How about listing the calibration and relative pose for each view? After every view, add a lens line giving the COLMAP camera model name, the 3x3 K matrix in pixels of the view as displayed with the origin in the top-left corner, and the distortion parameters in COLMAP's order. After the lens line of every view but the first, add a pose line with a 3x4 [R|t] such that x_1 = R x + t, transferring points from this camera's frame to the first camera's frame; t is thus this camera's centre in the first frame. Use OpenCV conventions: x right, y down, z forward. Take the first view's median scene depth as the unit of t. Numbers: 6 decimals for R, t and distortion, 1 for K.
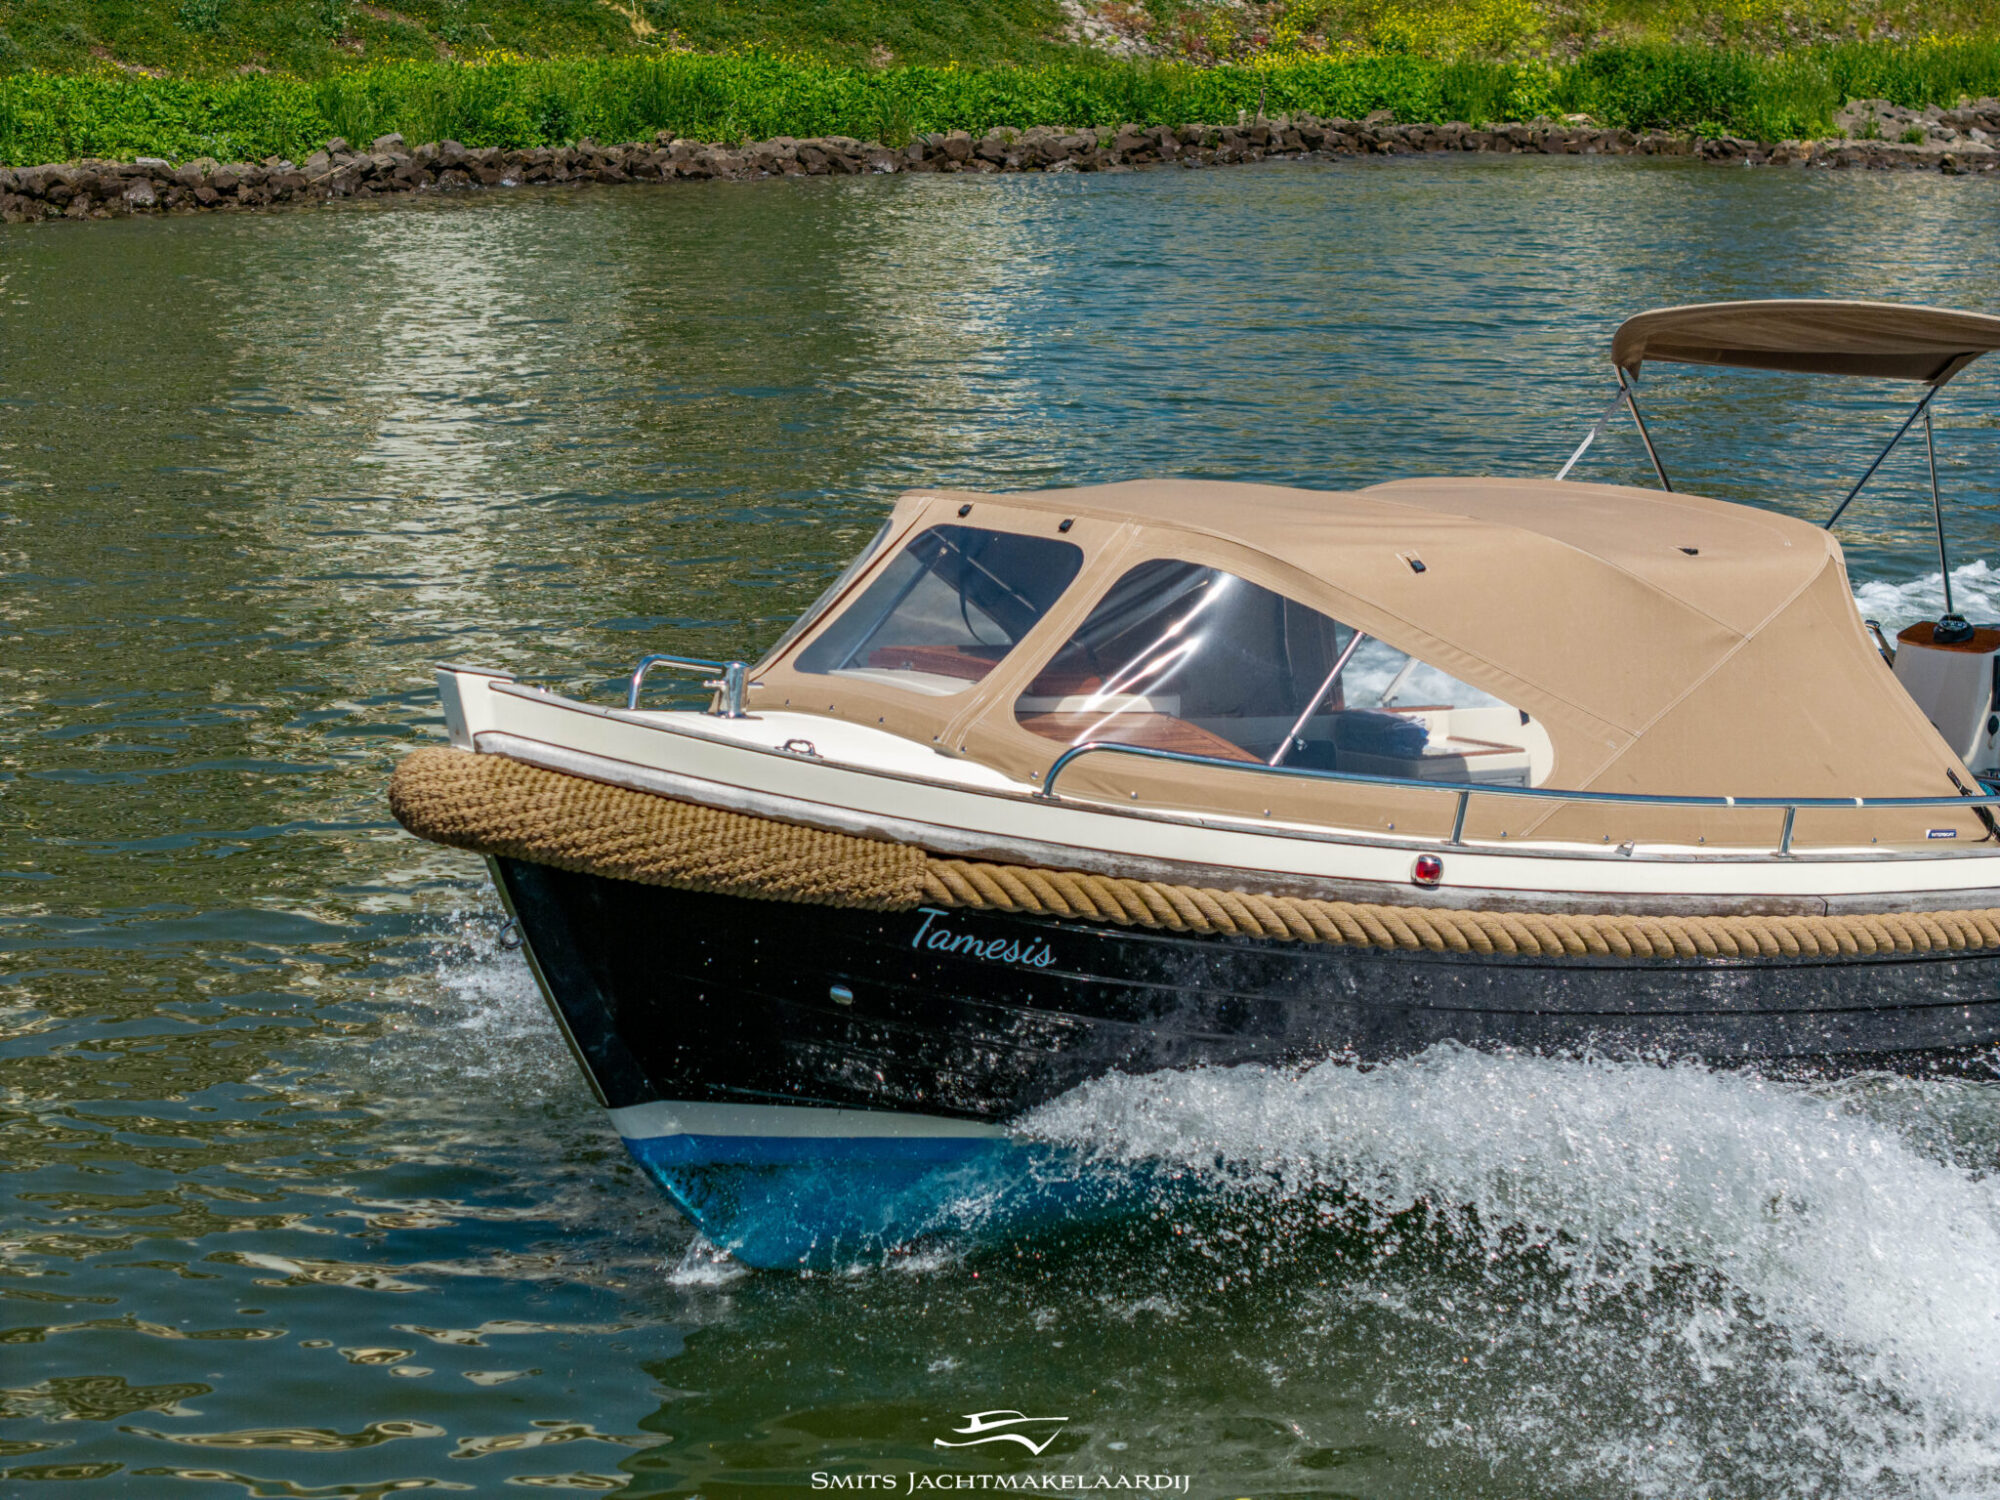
lens RADIAL K [[3992.3, 0, 1000.2], [0, 3992.3, 712.1], [0, 0, 1]] dist [-0.242976, 1.080041]
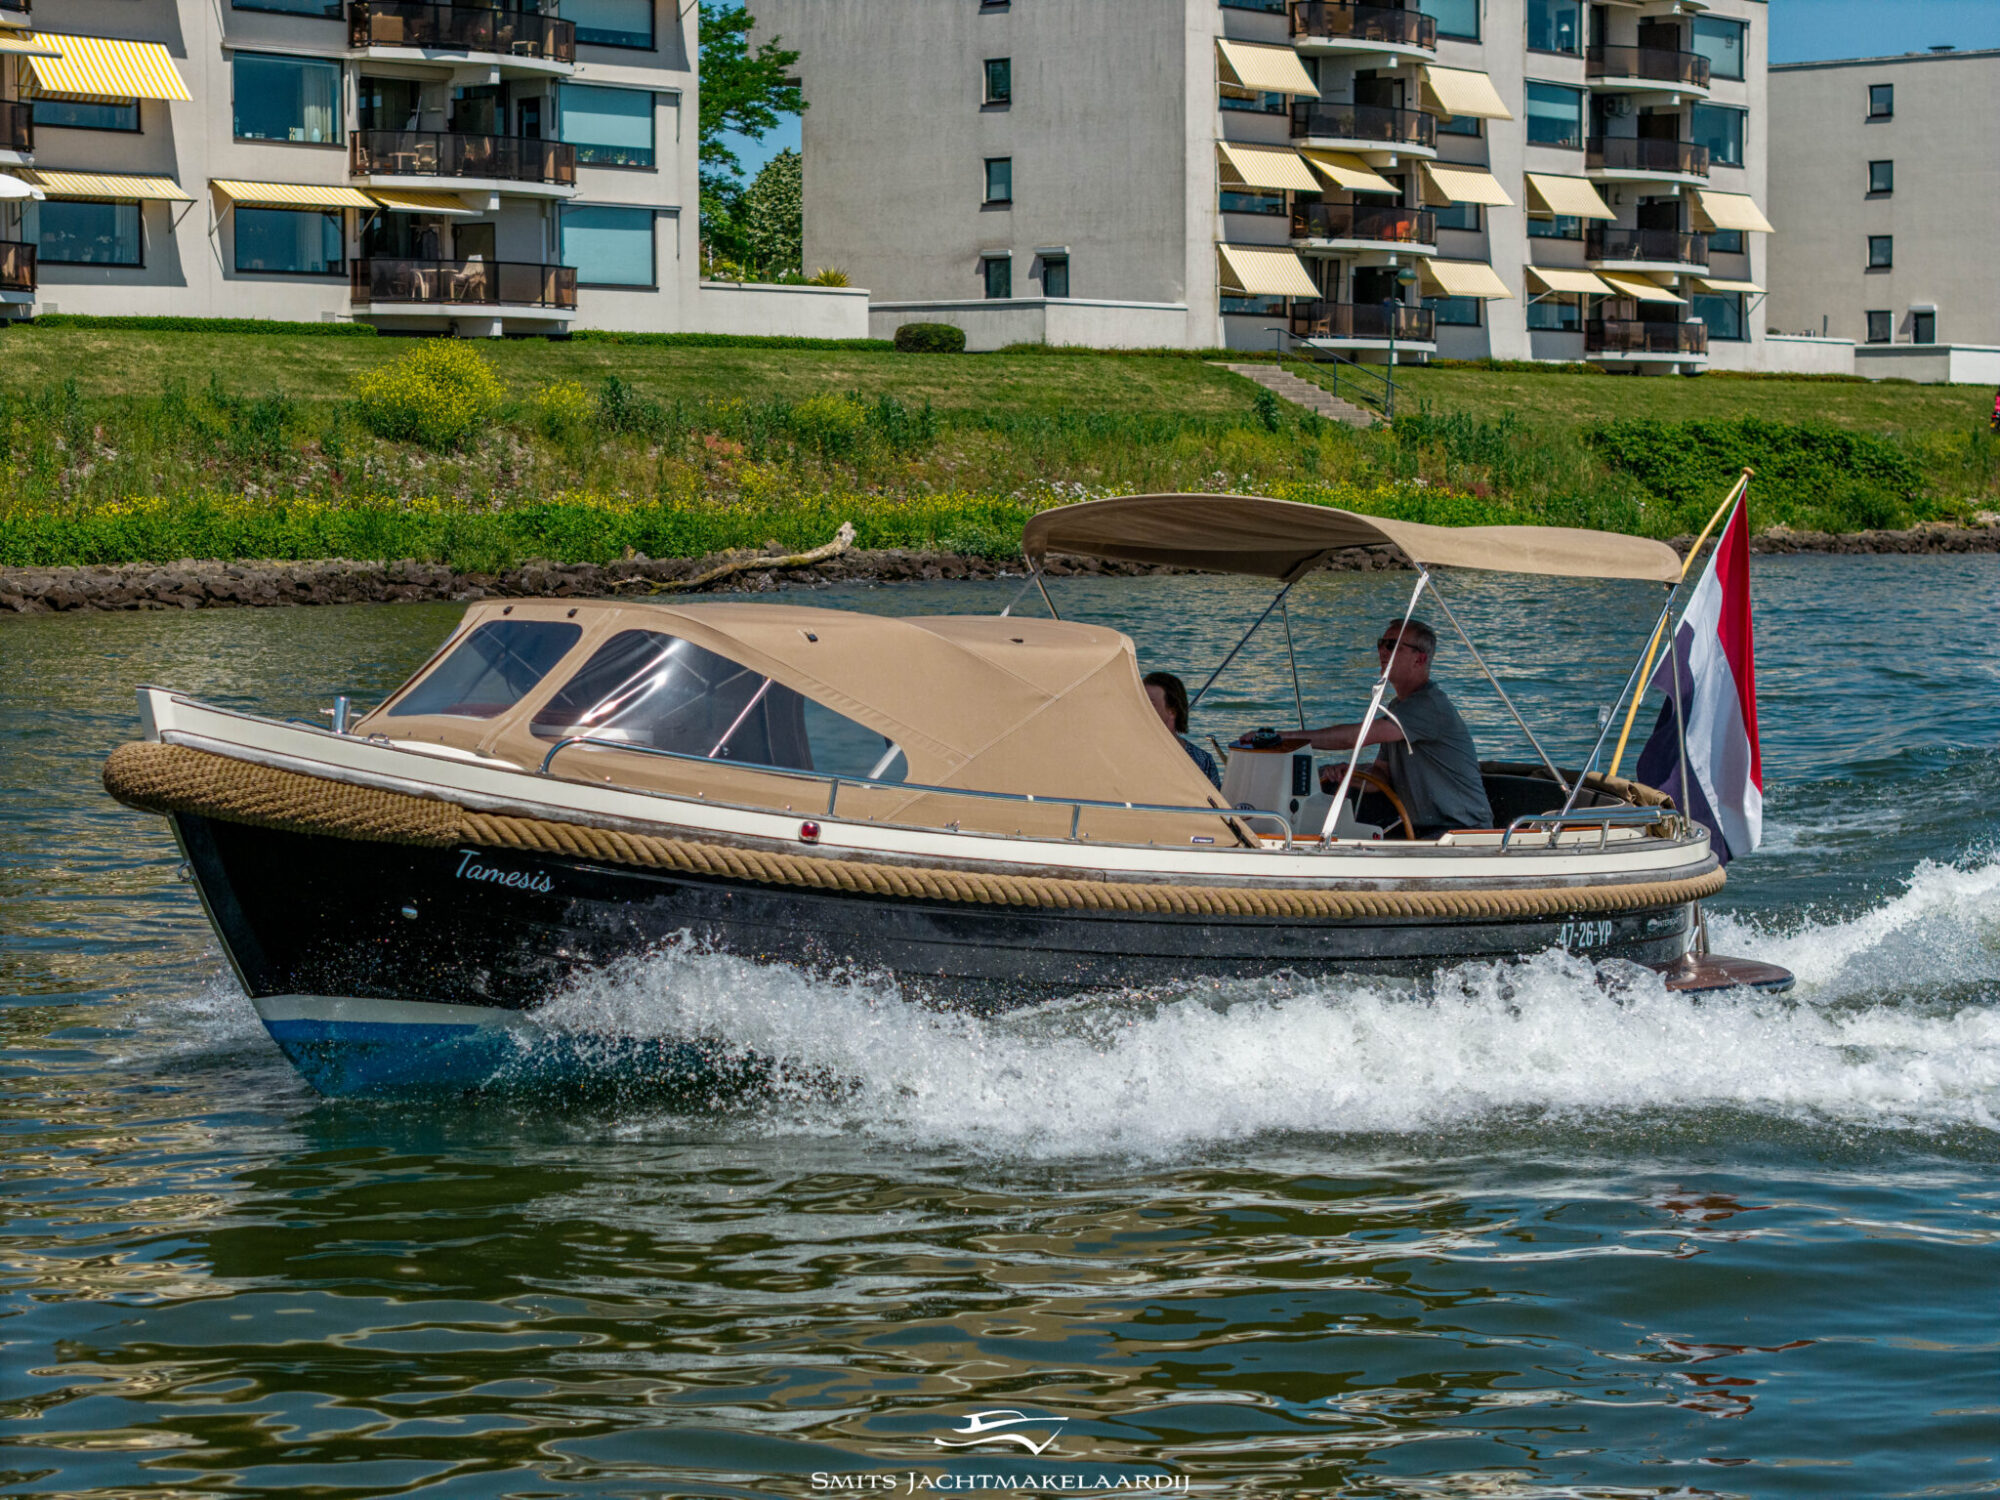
lens RADIAL K [[3992.3, 0, 1000.2], [0, 3992.3, 712.1], [0, 0, 1]] dist [-0.242976, 1.080041]
pose [[0.998218, -0.004439, 0.059510, 0.092205], [0.011206, 0.993433, -0.113868, 0.168603], [-0.058614, 0.114332, 0.991712, -0.483371]]
